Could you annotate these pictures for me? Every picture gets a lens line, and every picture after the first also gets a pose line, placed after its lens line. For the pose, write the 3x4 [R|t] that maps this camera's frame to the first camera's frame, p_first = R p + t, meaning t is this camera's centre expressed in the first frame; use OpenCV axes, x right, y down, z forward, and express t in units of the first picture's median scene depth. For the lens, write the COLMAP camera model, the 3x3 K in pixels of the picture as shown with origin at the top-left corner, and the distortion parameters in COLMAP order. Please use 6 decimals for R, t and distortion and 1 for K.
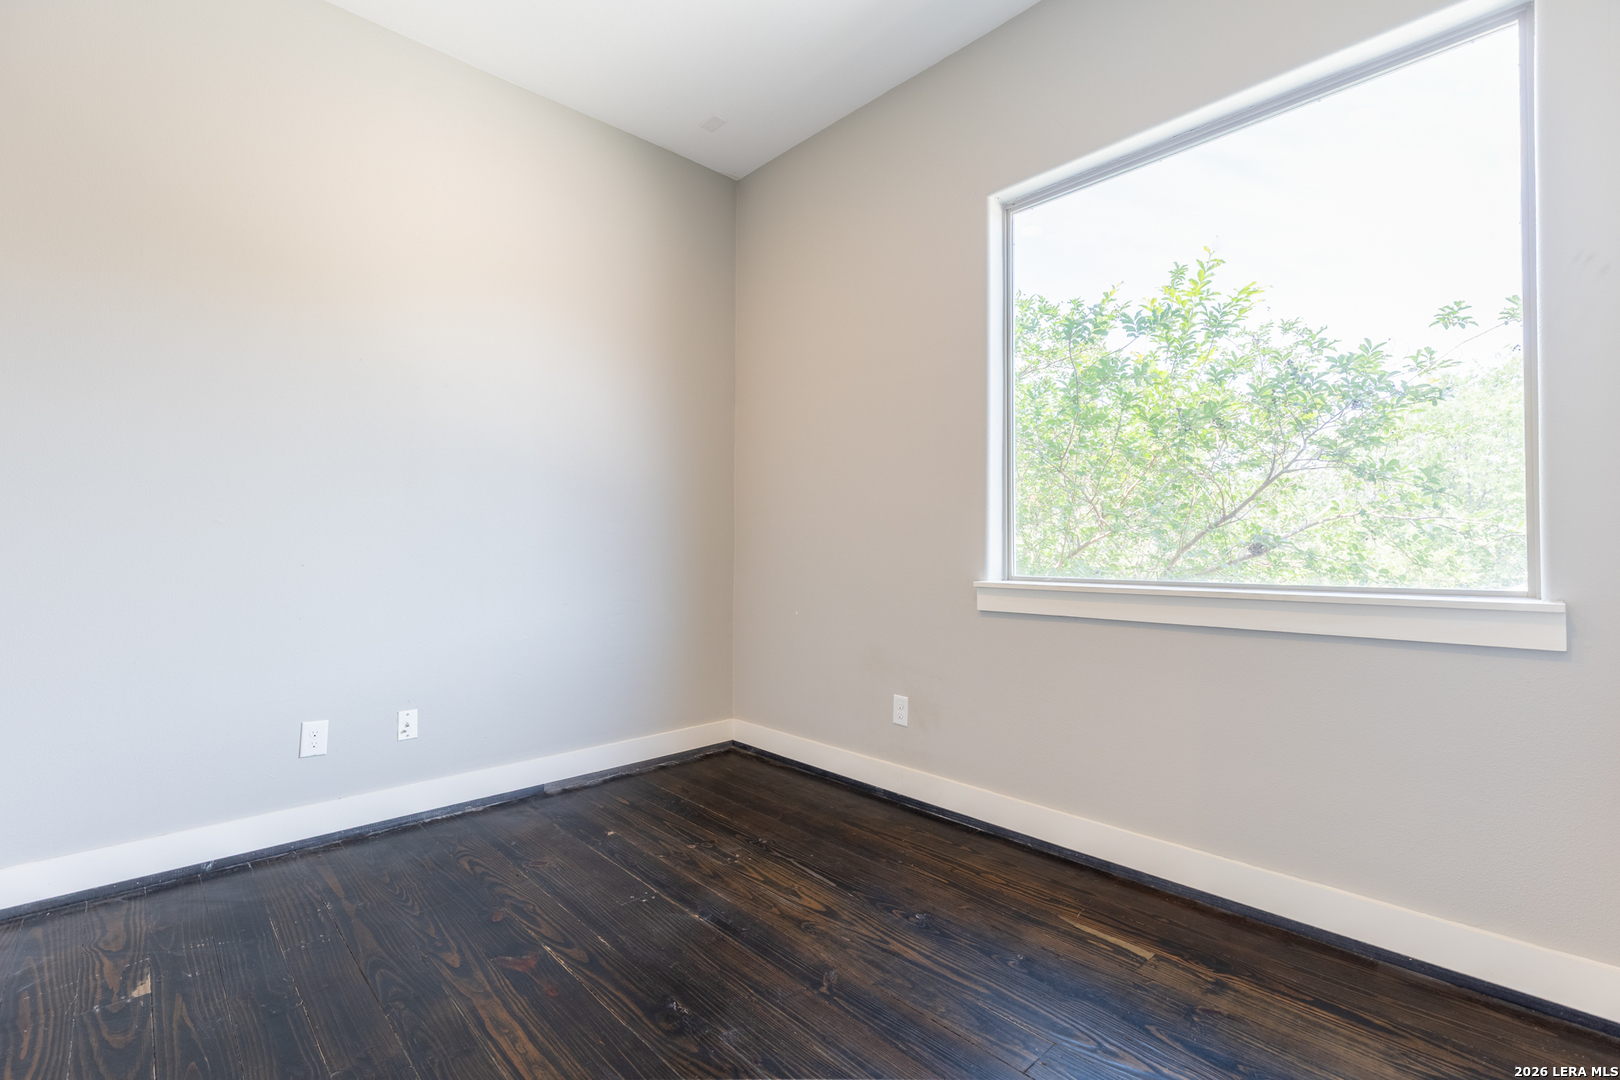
lens RADIAL K [[725.7, 0, 814.9], [0, 725.7, 538.1], [0, 0, 1]] dist [0.008992, -0.002089]
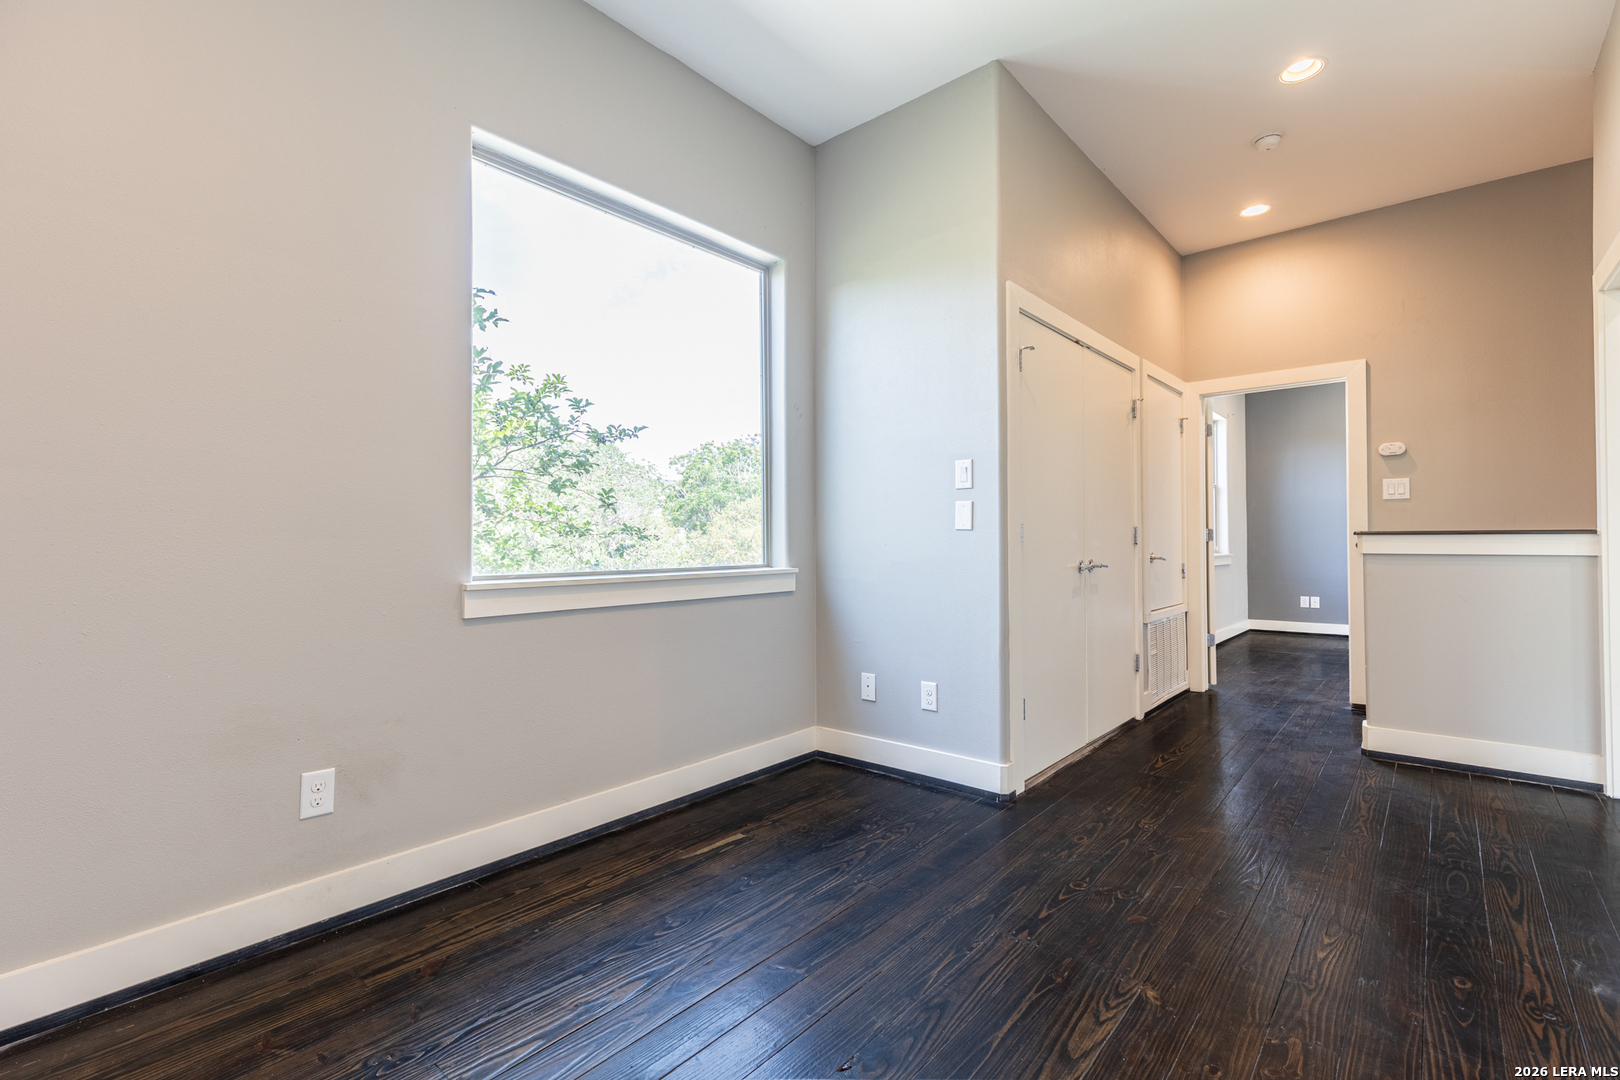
lens RADIAL K [[725.7, 0, 816.7], [0, 725.7, 547.6], [0, 0, 1]] dist [0.008992, -0.002089]
pose [[-0.109915, -0.005078, 0.993928, -0.726564], [-0.009032, 0.999951, 0.004110, 0.014121], [-0.993900, -0.008525, -0.109955, 0.792728]]
